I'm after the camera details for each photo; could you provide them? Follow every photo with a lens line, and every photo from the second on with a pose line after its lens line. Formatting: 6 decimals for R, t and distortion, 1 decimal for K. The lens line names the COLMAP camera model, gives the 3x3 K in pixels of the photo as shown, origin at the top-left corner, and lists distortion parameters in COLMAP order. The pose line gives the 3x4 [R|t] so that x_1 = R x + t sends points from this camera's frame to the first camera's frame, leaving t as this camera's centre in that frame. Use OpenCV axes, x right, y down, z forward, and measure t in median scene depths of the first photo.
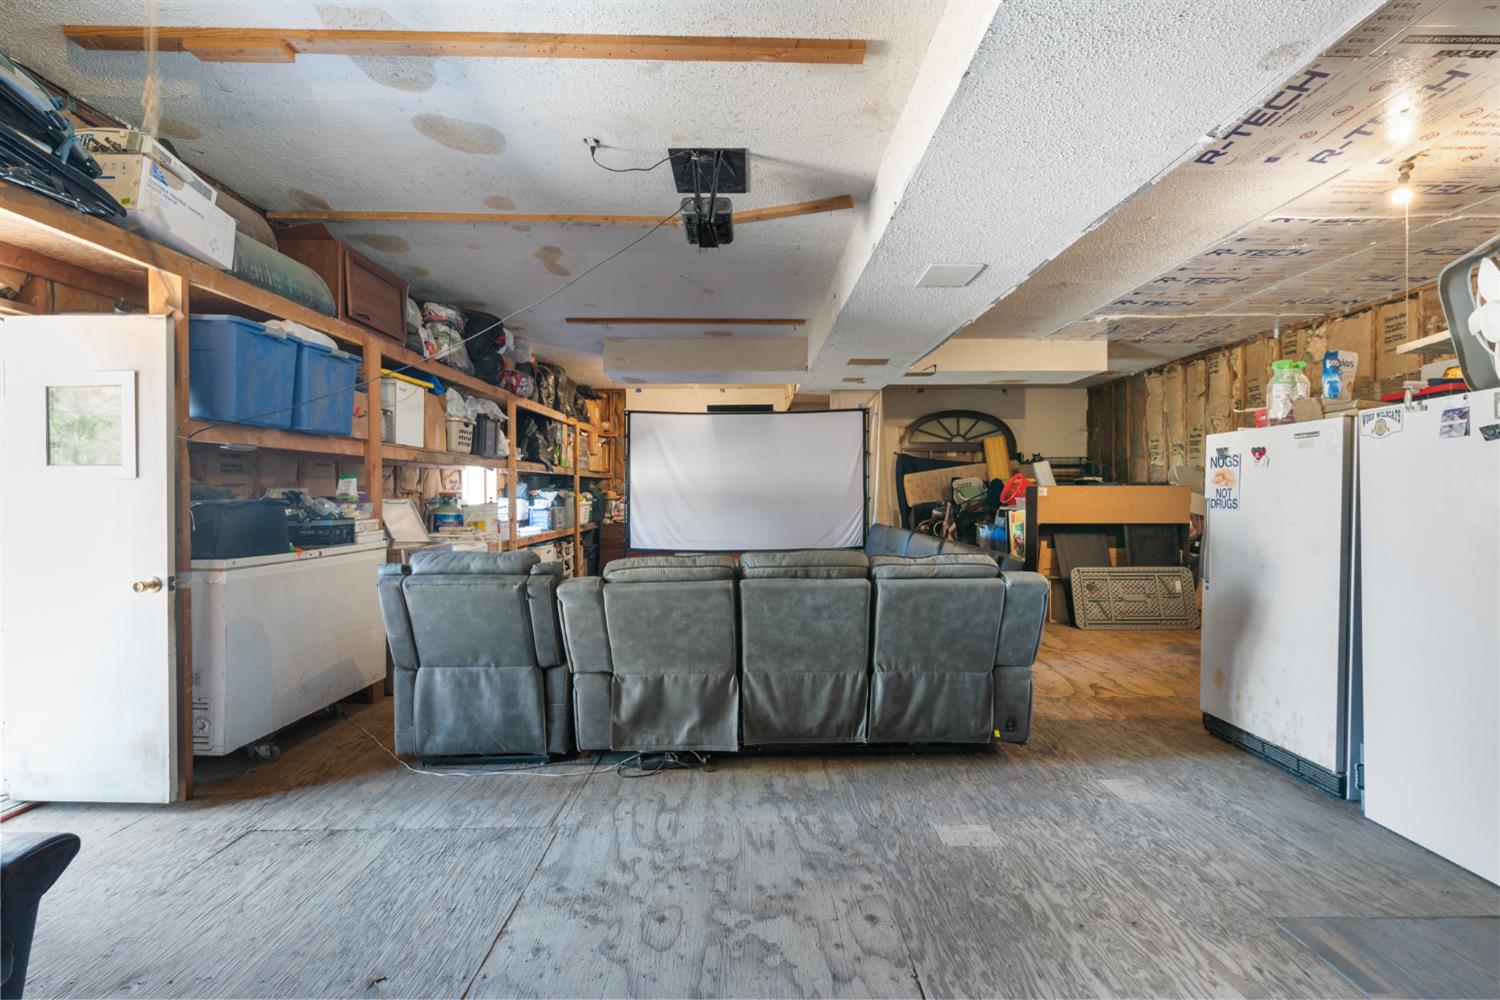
lens RADIAL K [[647.2, 0, 750.0], [0, 647.2, 500.0], [0, 0, 1]] dist [0.022713, -0.012272]
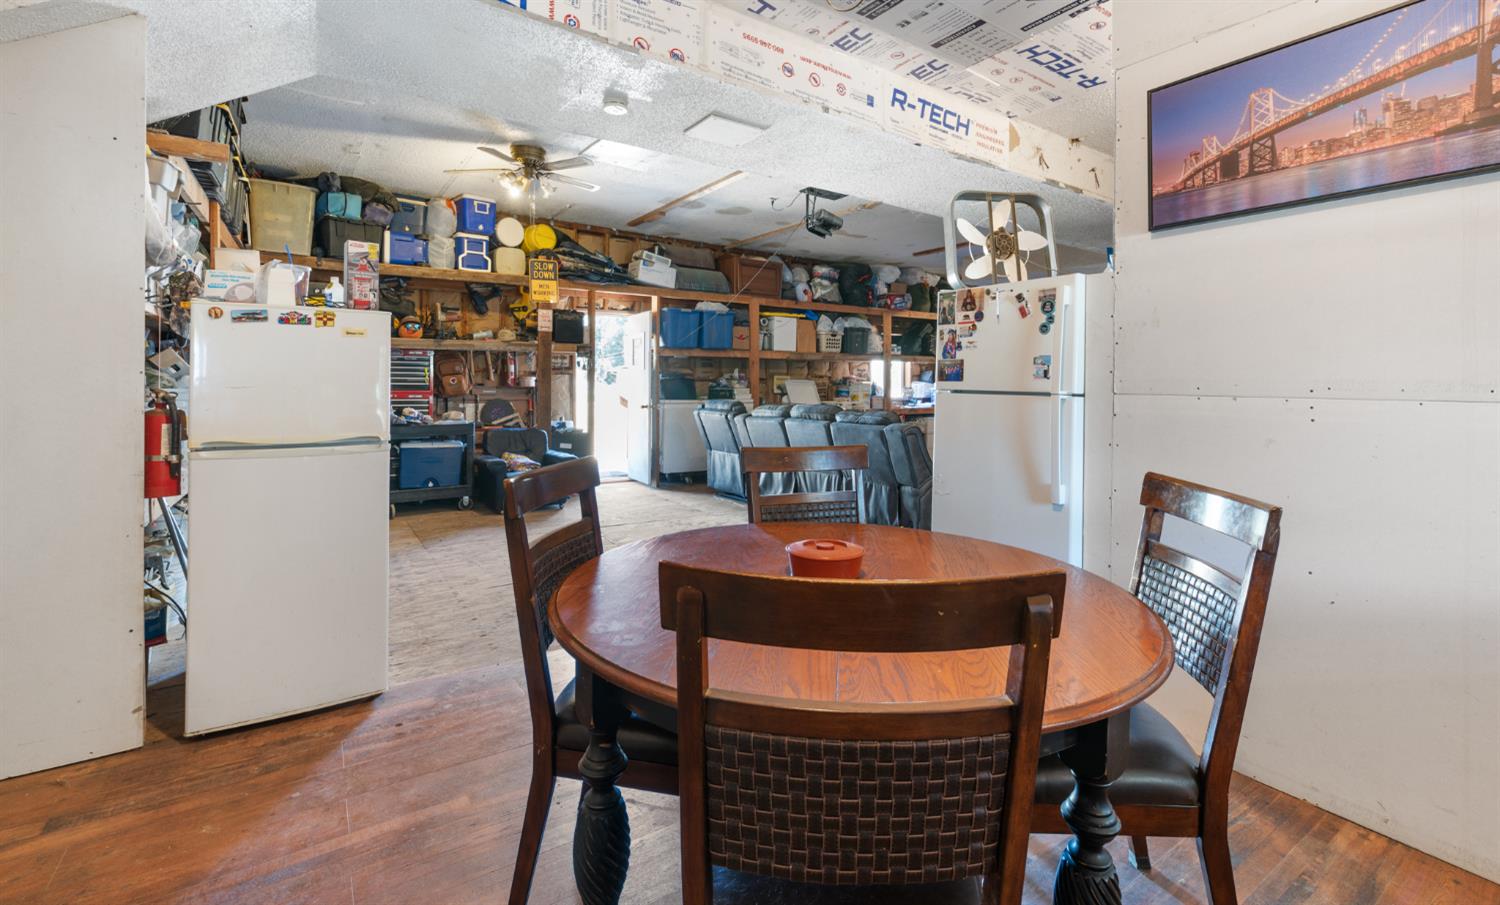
lens RADIAL K [[648.5, 0, 747.7], [0, 648.5, 384.6], [0, 0, 1]] dist [0.000290, 0.000001]
pose [[0.534440, 0.010851, -0.845137, 1.225374], [-0.016820, 0.999856, 0.002202, 0.014774], [0.845039, 0.013038, 0.534545, -0.099612]]
